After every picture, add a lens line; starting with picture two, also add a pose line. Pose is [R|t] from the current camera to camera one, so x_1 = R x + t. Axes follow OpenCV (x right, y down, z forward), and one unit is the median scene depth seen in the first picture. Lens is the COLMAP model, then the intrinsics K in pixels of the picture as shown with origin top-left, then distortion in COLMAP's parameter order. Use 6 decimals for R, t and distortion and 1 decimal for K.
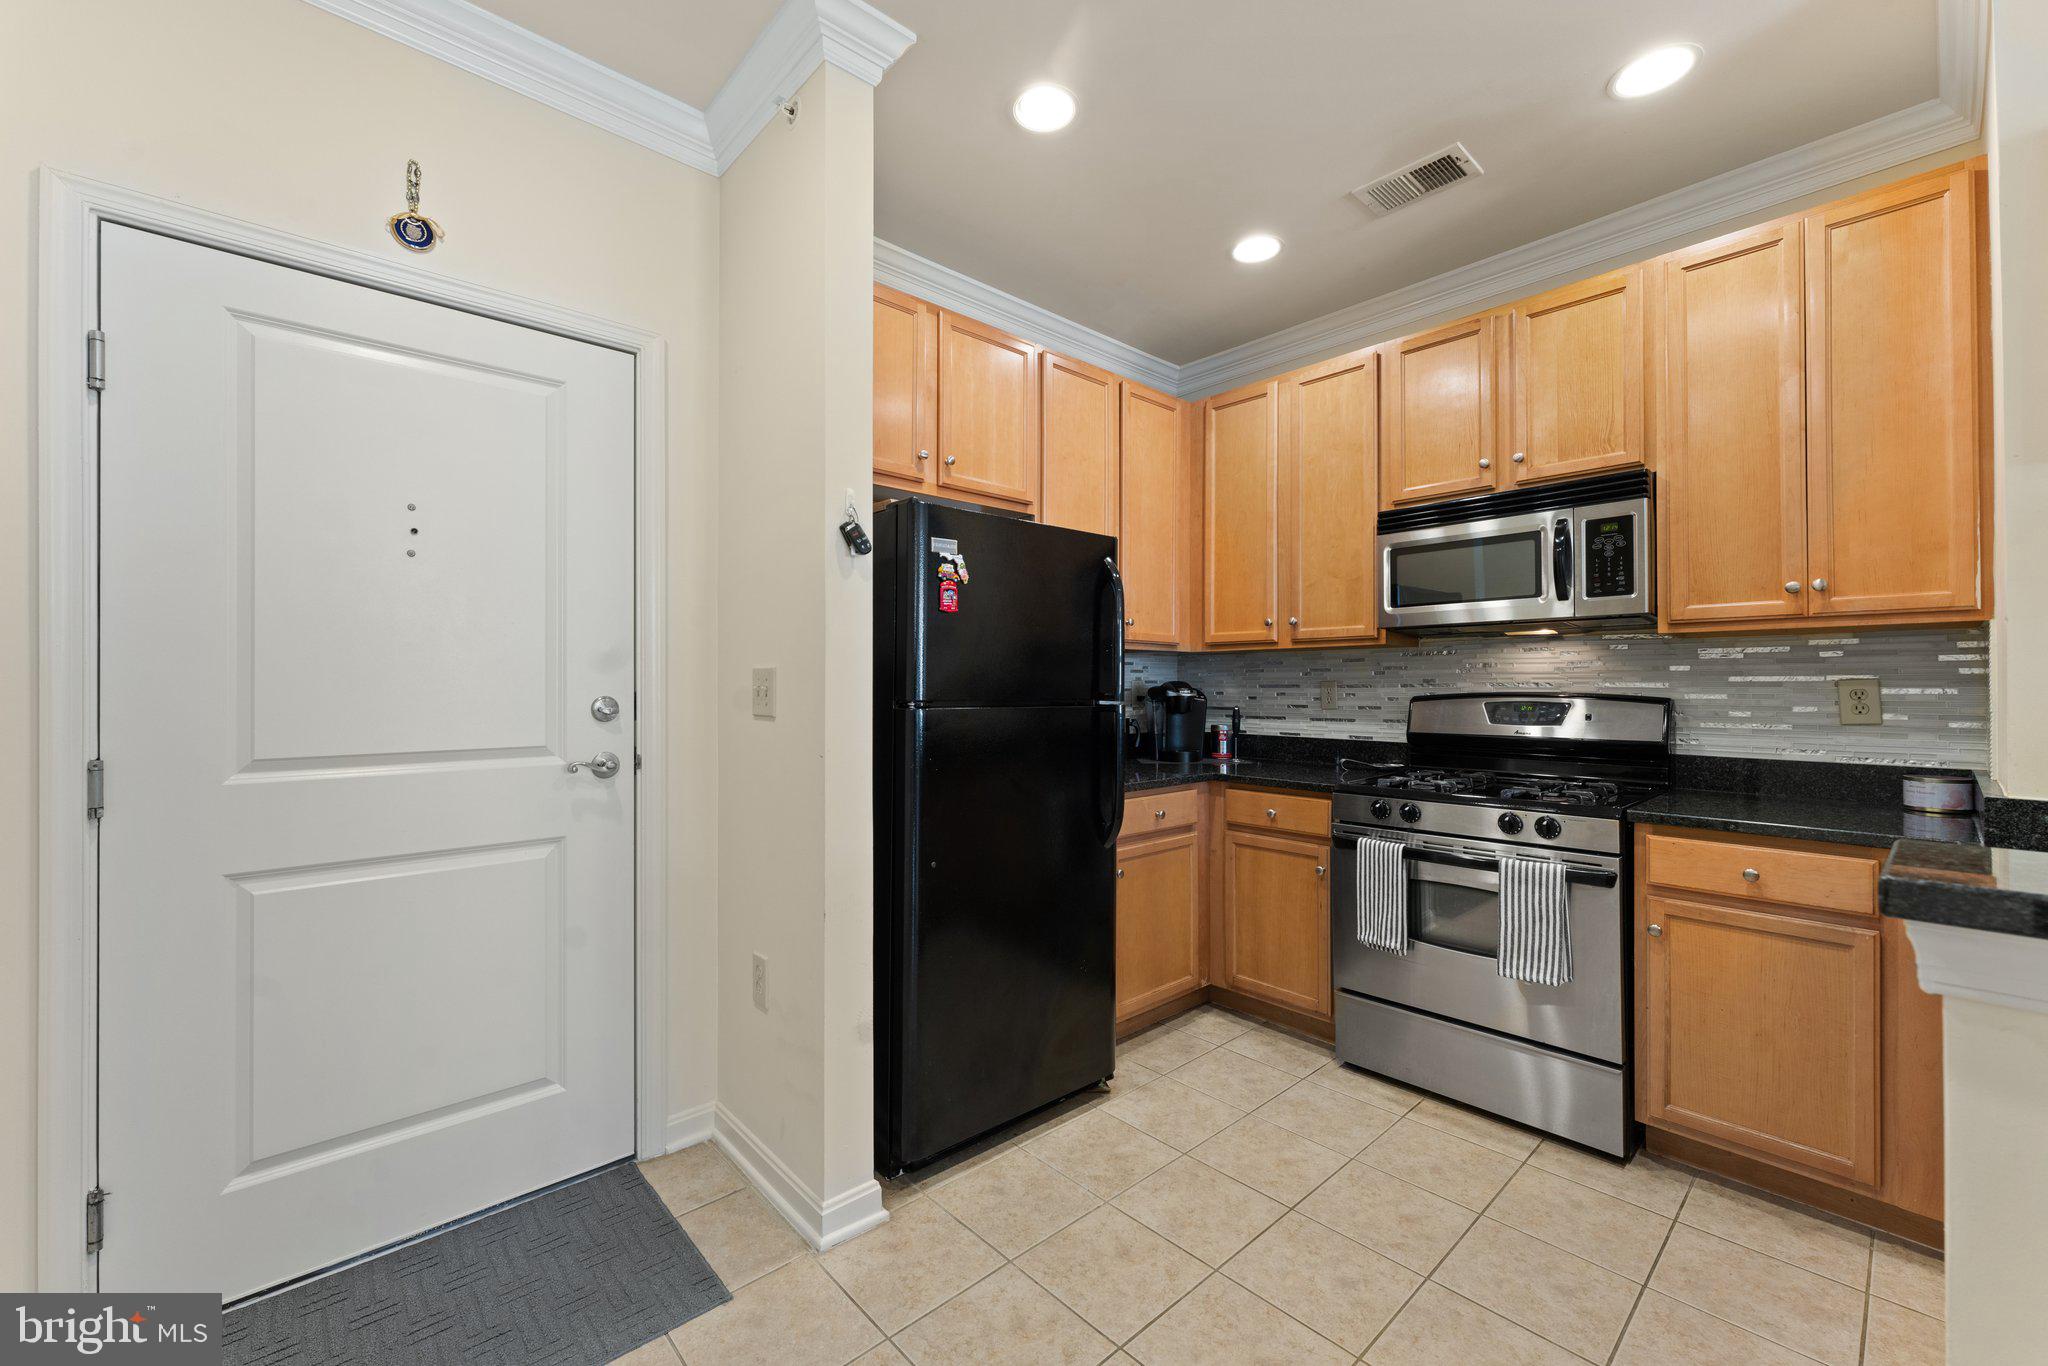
lens RADIAL K [[819.2, 0, 1014.9], [0, 819.2, 681.8], [0, 0, 1]] dist [-0.000767, -0.000107]
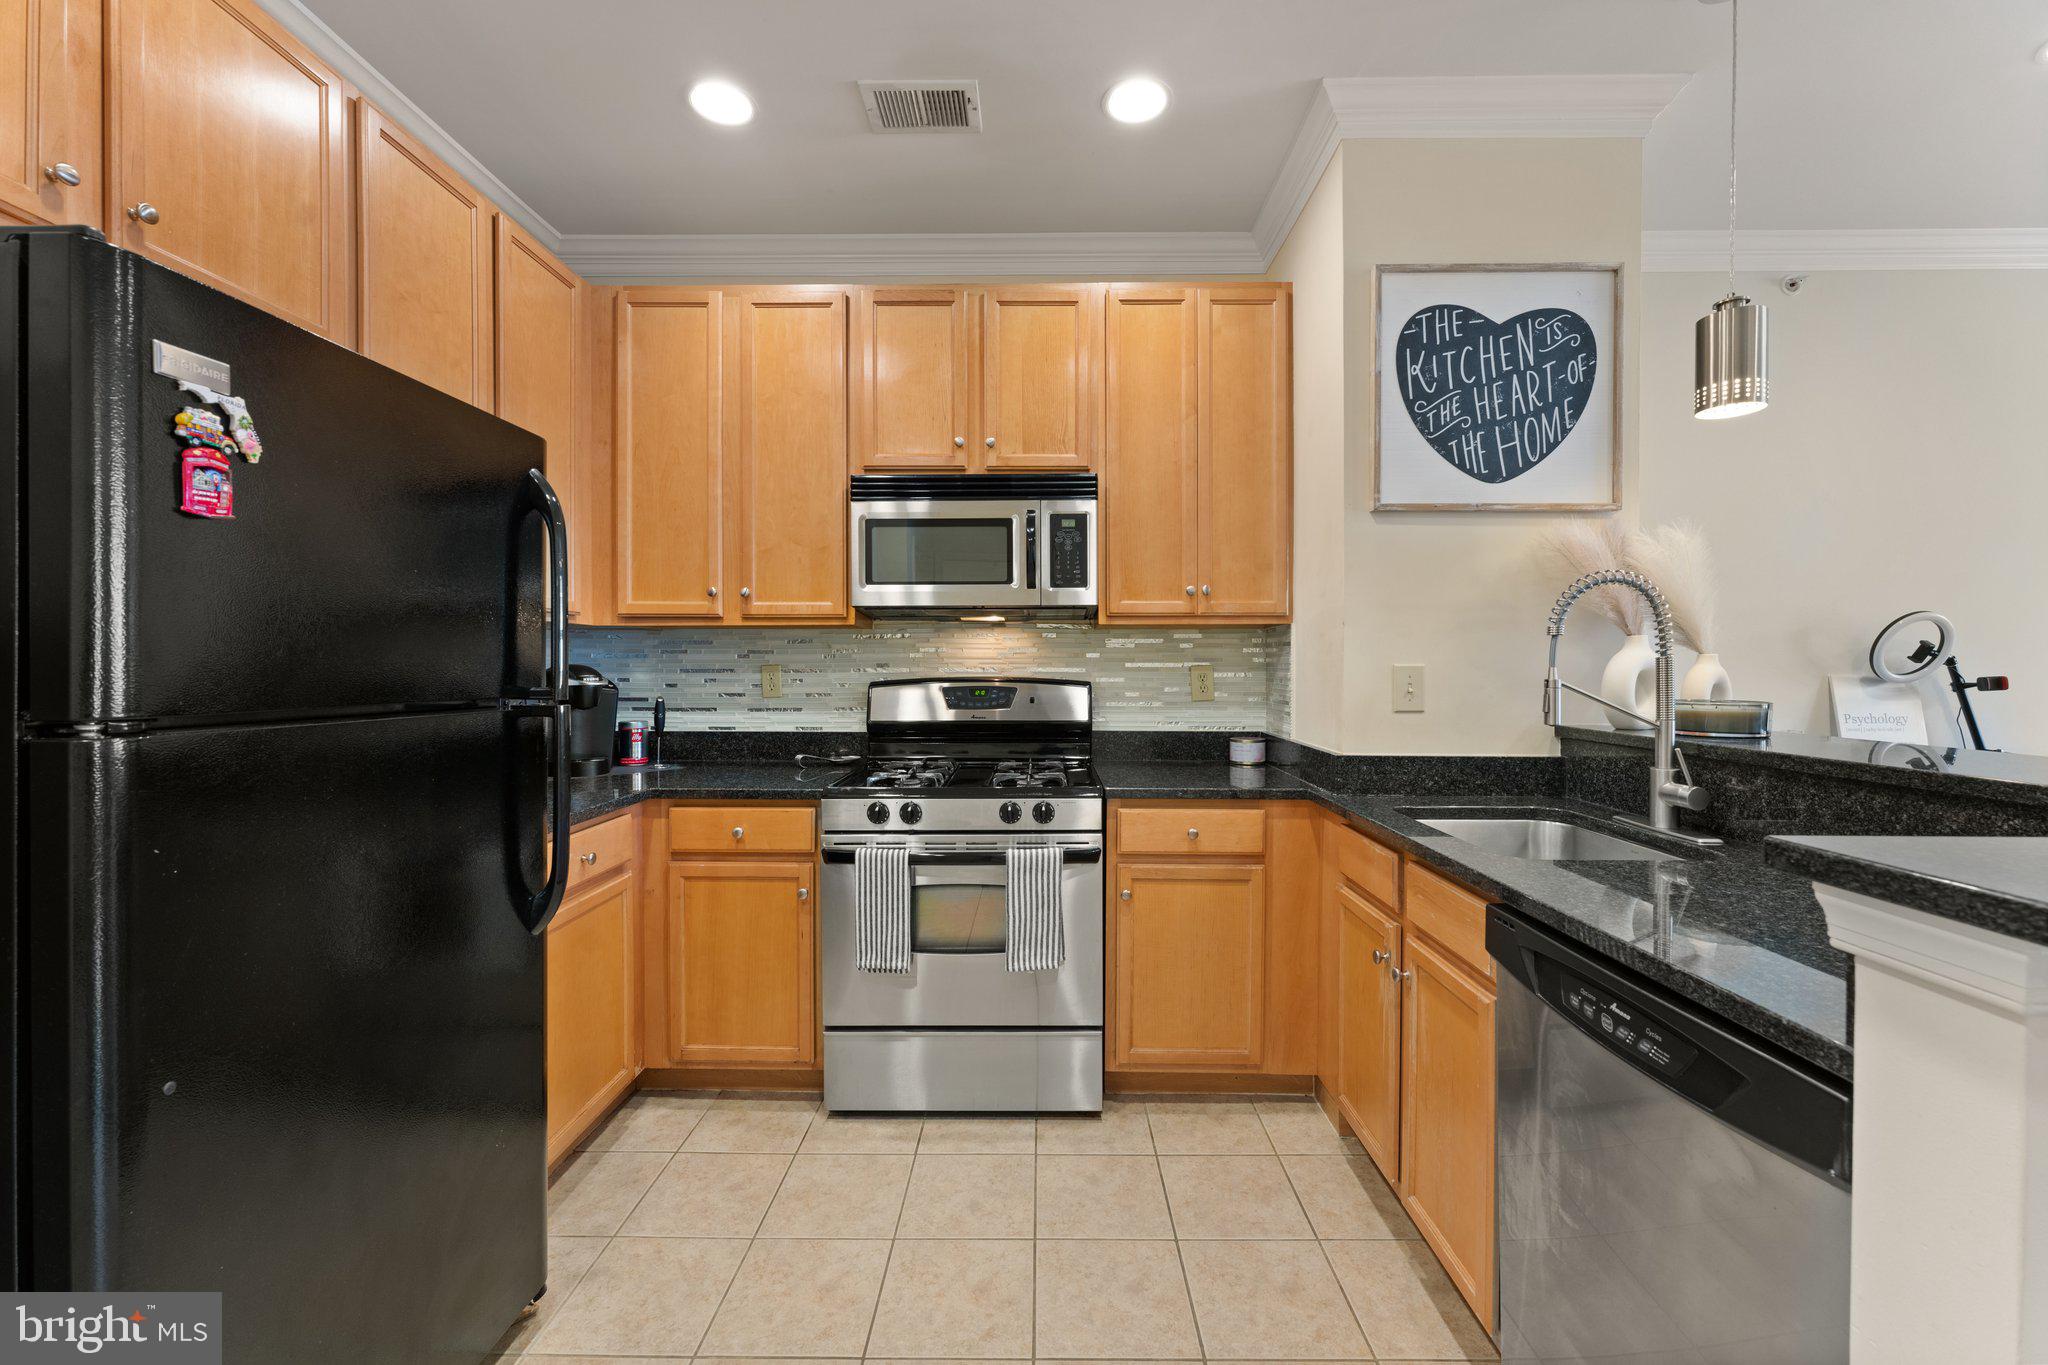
lens RADIAL K [[815.5, 0, 1034.9], [0, 815.5, 676.5], [0, 0, 1]] dist [-0.000862, -0.000134]
pose [[0.674550, -0.010115, 0.738160, -0.085658], [-0.004059, 0.999840, 0.017410, -0.006605], [-0.738218, -0.014740, 0.674401, 0.293619]]
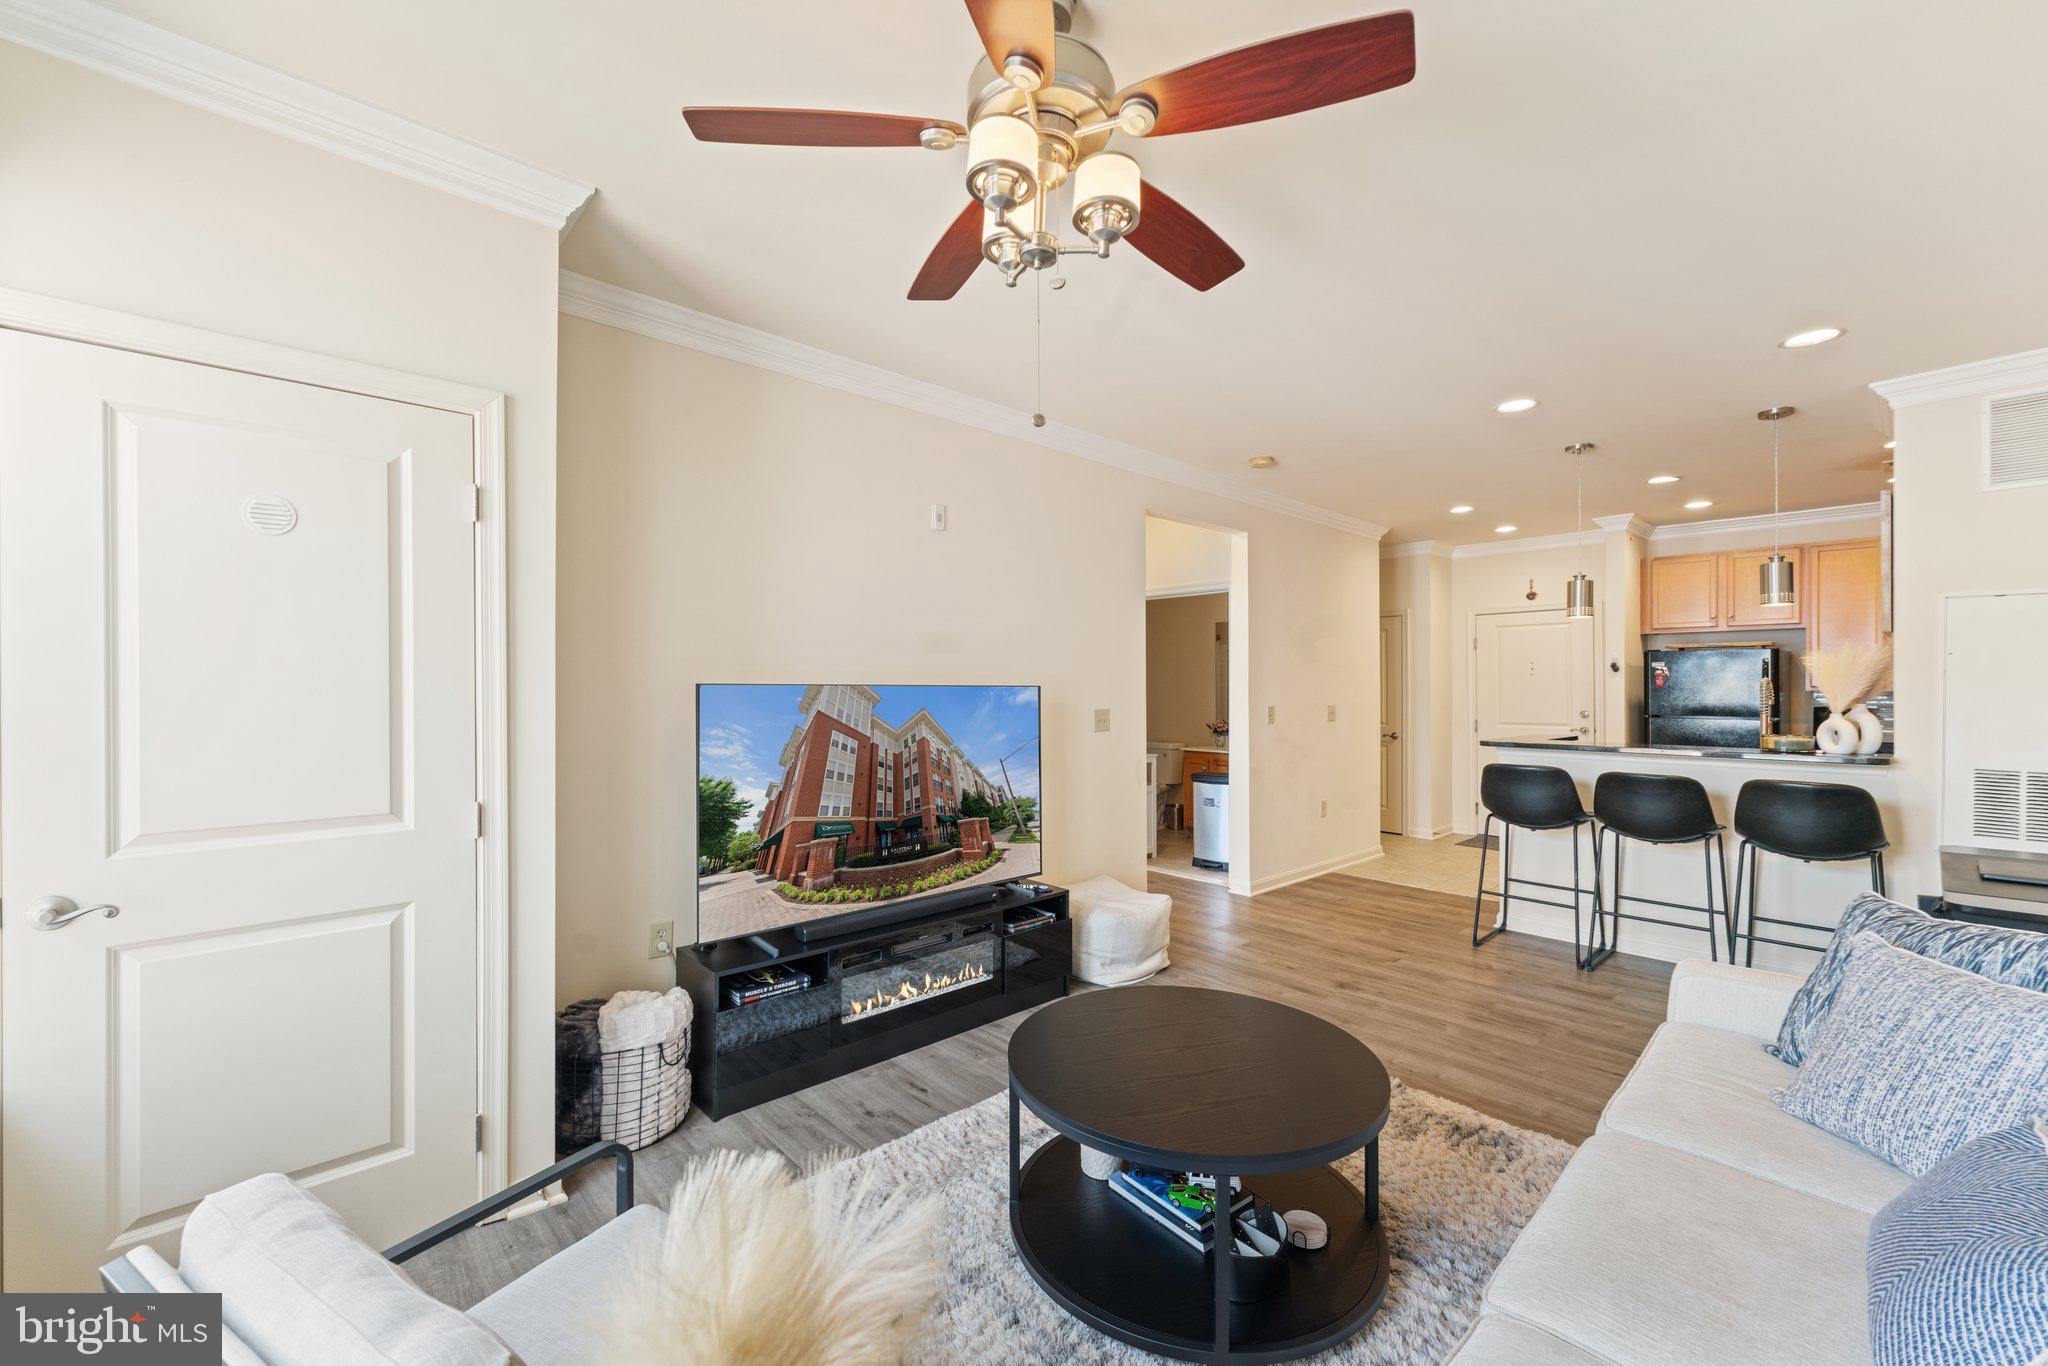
lens RADIAL K [[815.5, 0, 1024.0], [0, 815.5, 683.0], [0, 0, 1]] dist [0.000529, 0.000031]
pose [[0.007143, -0.009881, -0.999926, 2.396807], [0.009247, 0.999909, -0.009814, -0.070098], [0.999932, -0.009176, 0.007234, -1.135937]]
